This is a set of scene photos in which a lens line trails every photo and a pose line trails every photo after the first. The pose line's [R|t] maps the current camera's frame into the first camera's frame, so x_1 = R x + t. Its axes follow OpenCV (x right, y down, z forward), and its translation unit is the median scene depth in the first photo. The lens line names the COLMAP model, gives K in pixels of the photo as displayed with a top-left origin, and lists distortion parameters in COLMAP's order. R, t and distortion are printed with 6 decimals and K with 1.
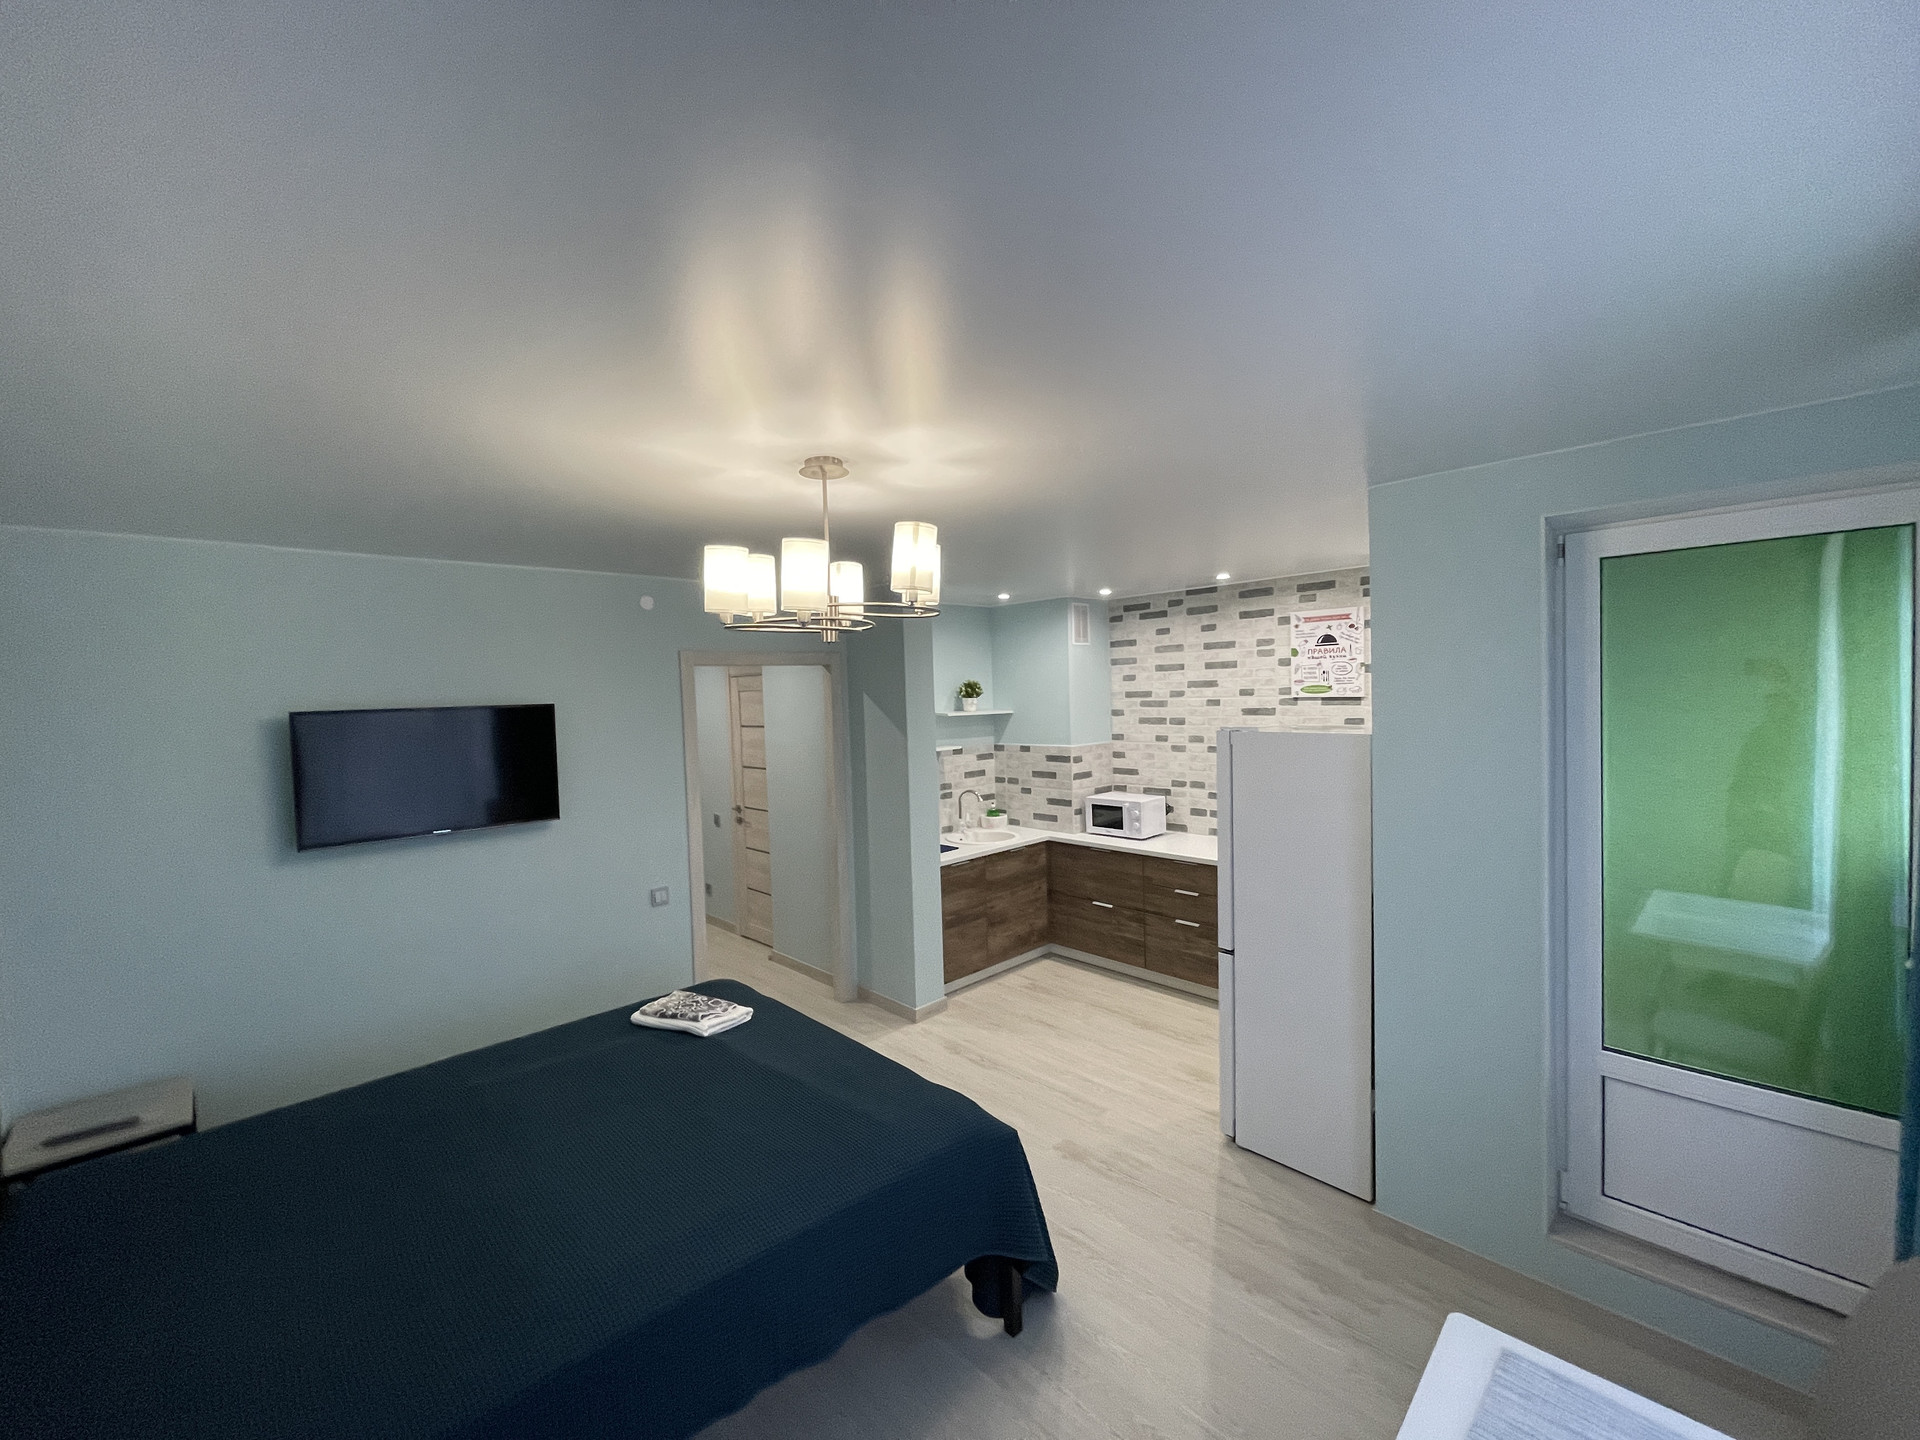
lens RADIAL K [[775.4, 0, 955.0], [0, 775.4, 722.3], [0, 0, 1]] dist [0.000777, -0.001439]
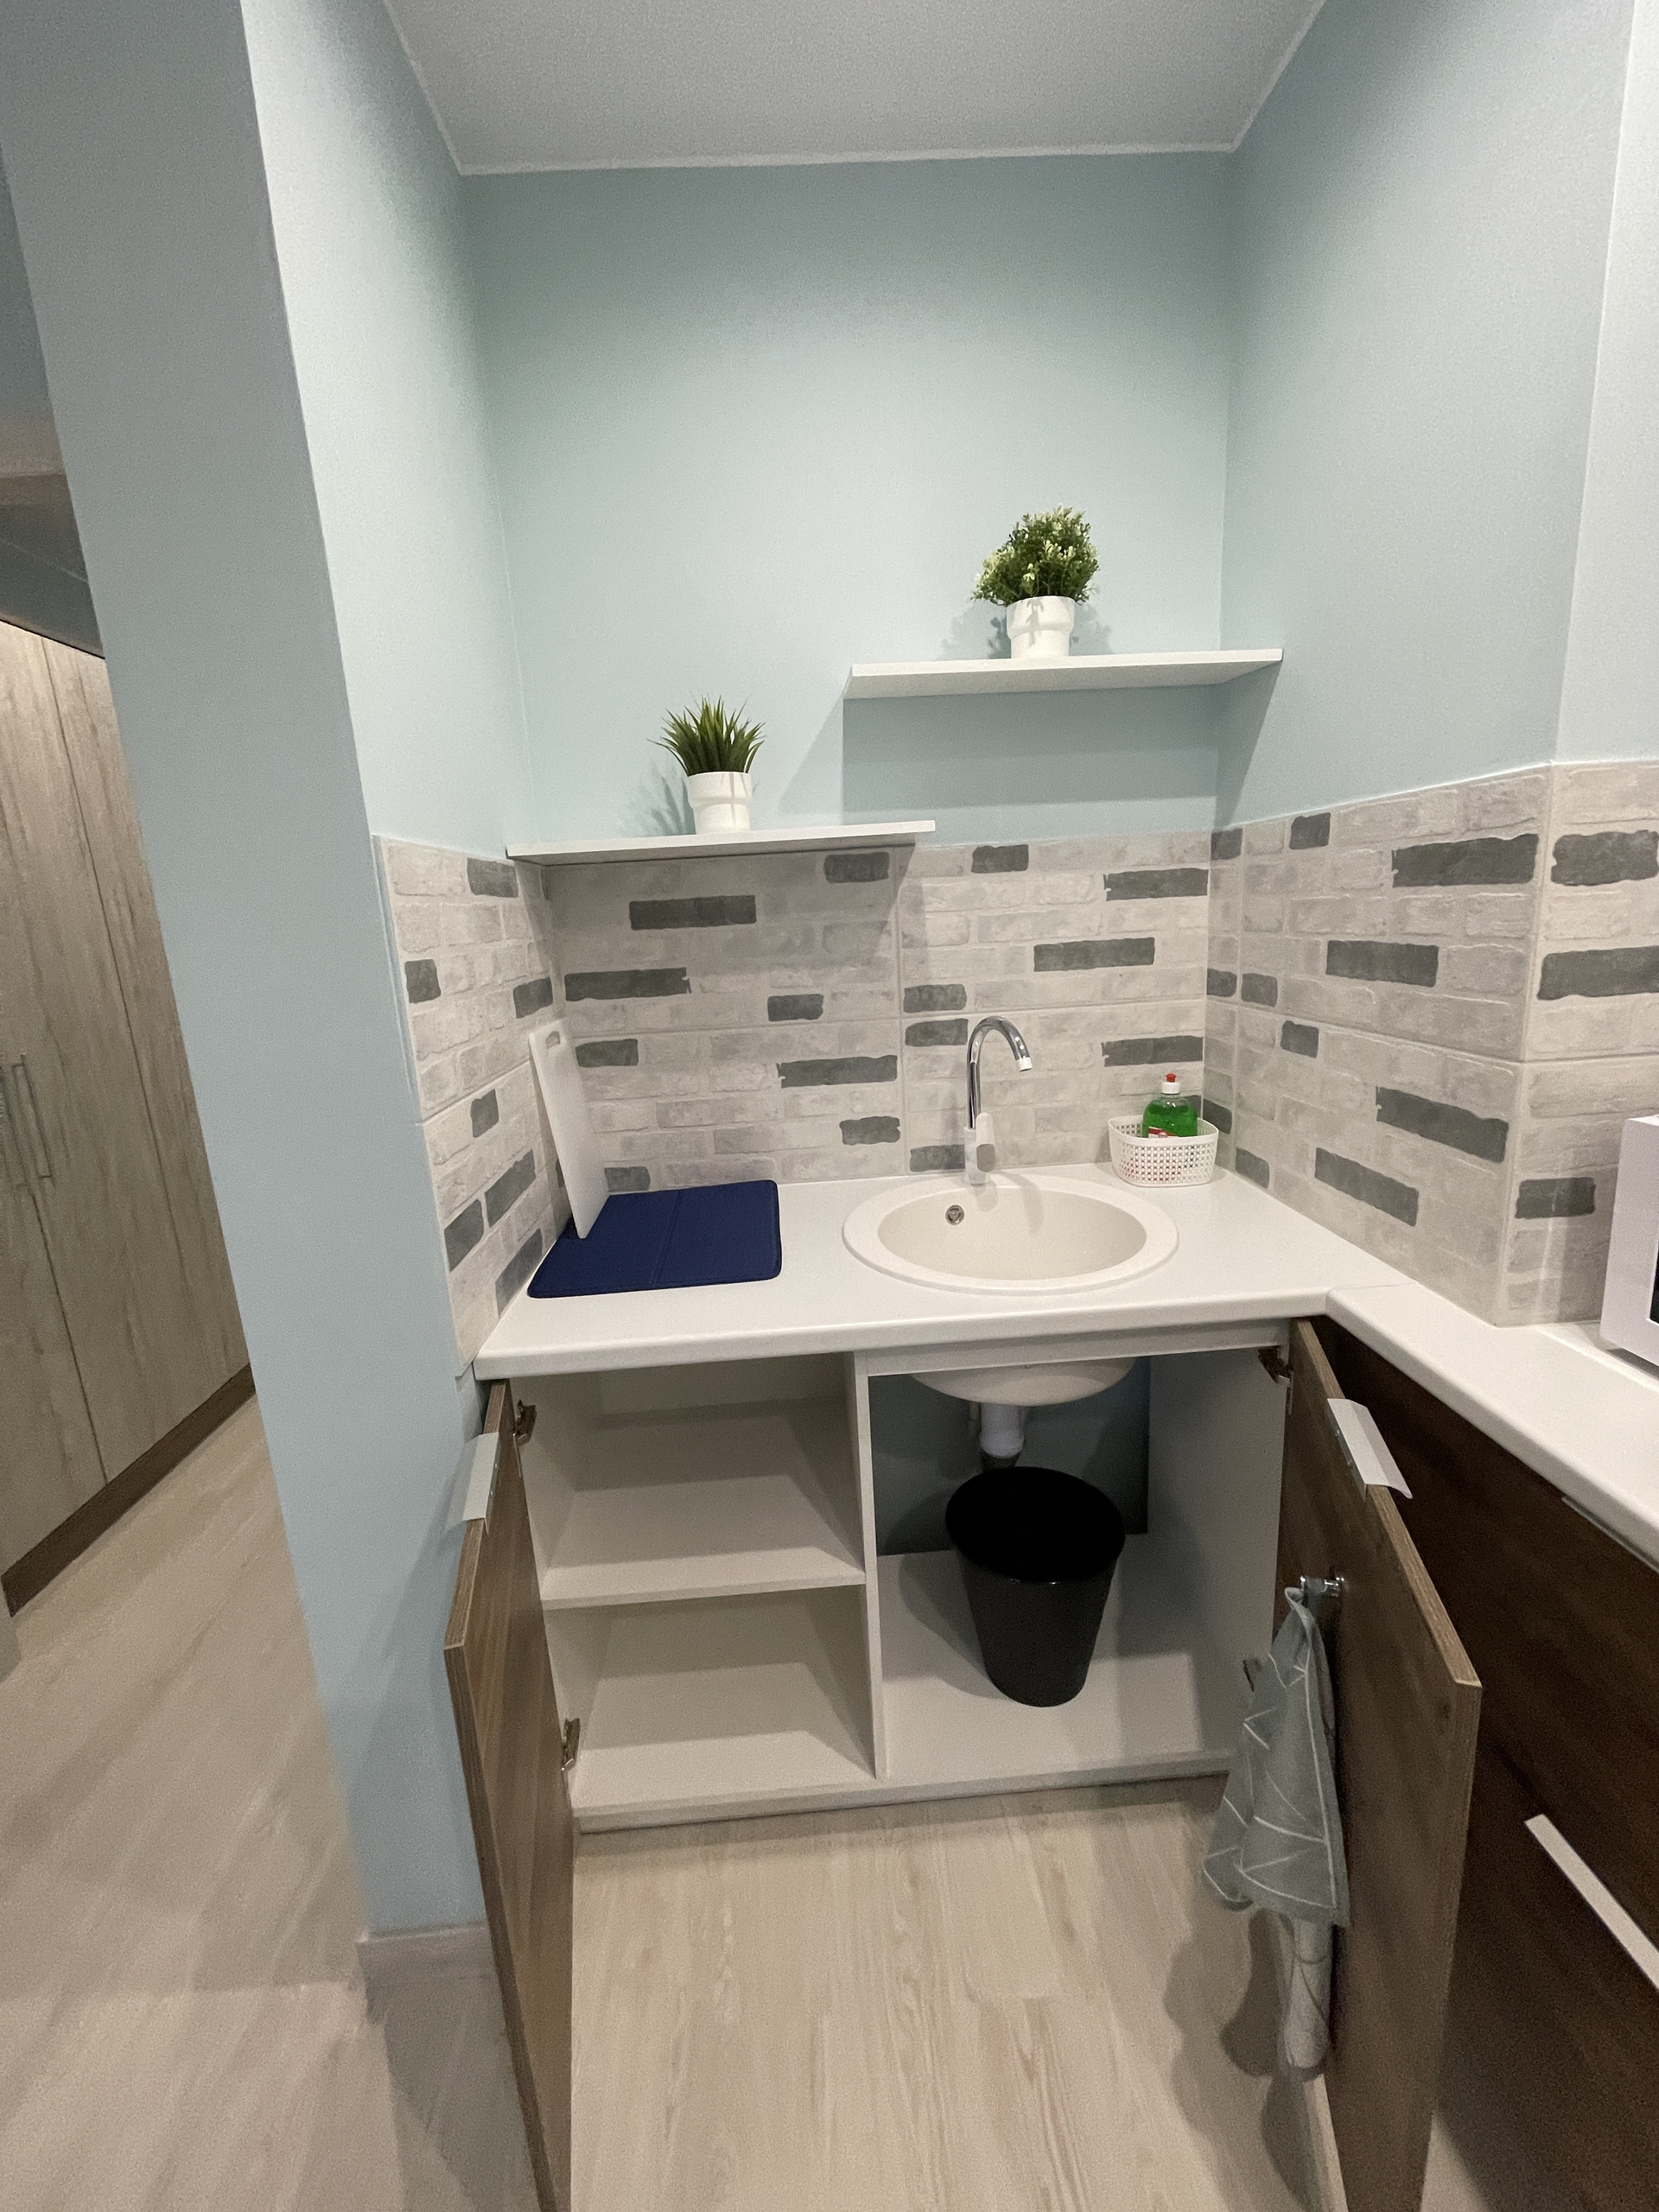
lens RADIAL K [[893.3, 0, 832.7], [0, 893.3, 1104.7], [0, 0, 1]] dist [0.000777, -0.001439]
pose [[0.749656, 0.130744, -0.648785, 0.157774], [0.005115, 0.979119, 0.203224, 0.056118], [0.661808, -0.155666, 0.733334, 0.739397]]
